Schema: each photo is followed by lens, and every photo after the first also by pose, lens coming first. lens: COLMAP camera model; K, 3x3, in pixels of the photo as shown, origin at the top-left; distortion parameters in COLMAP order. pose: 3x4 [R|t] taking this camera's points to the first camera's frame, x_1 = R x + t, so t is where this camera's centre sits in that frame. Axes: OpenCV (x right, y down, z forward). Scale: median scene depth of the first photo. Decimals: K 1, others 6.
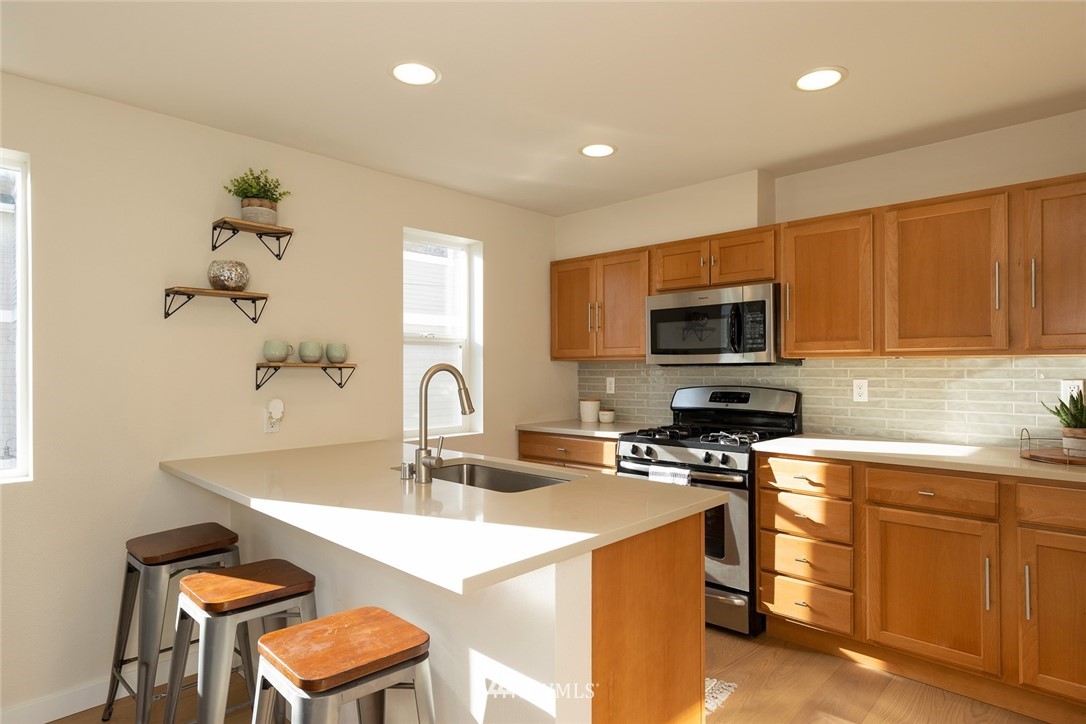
lens RADIAL K [[610.9, 0, 550.5], [0, 610.9, 363.7], [0, 0, 1]] dist [0.001367, 0.000594]
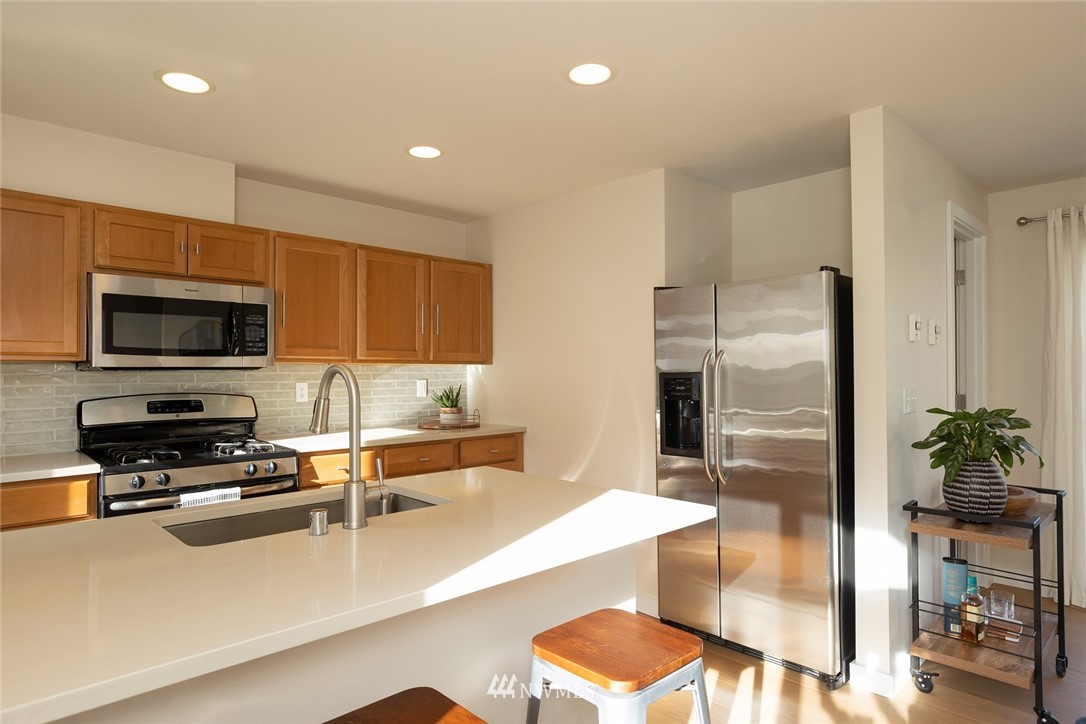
lens RADIAL K [[610.9, 0, 550.5], [0, 610.9, 363.7], [0, 0, 1]] dist [0.001367, 0.000594]
pose [[0.040257, 0.015786, 0.999065, -0.615233], [-0.004462, 0.999868, -0.015619, 0.006354], [-0.999179, -0.003829, 0.040322, 0.489823]]
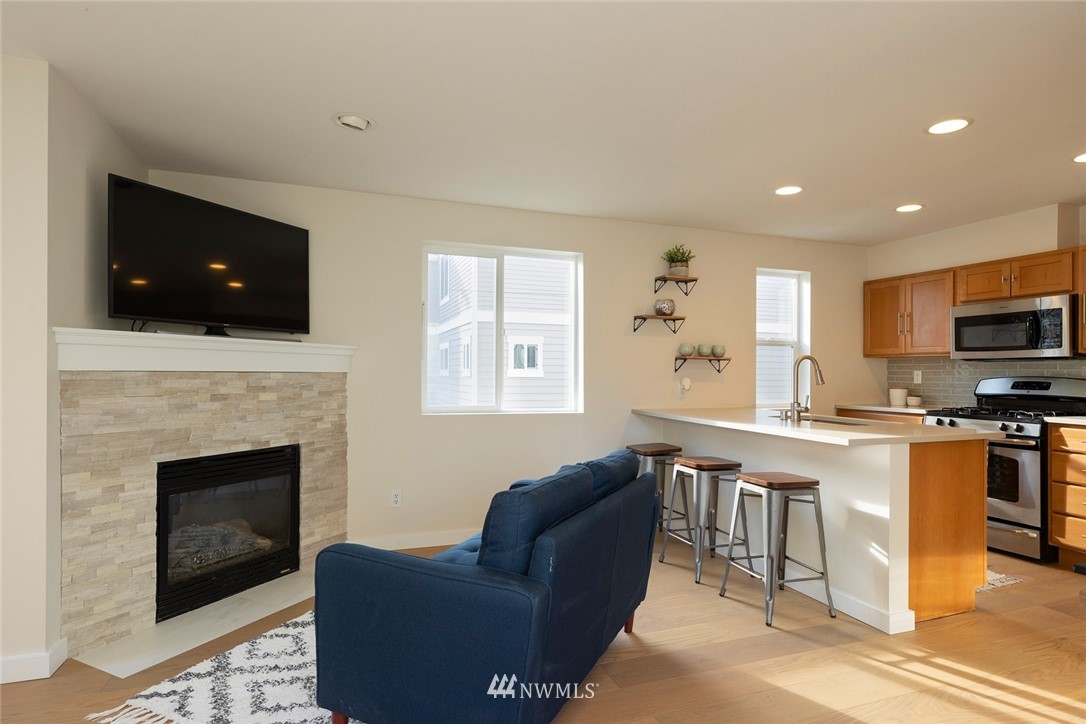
lens RADIAL K [[588.0, 0, 540.5], [0, 588.0, 364.1], [0, 0, 1]] dist [0.002949, 0.001364]
pose [[0.892560, 0.004751, -0.450904, -0.065643], [-0.007418, 0.999964, -0.004146, 0.026735], [0.450868, 0.007045, 0.892563, -0.588463]]
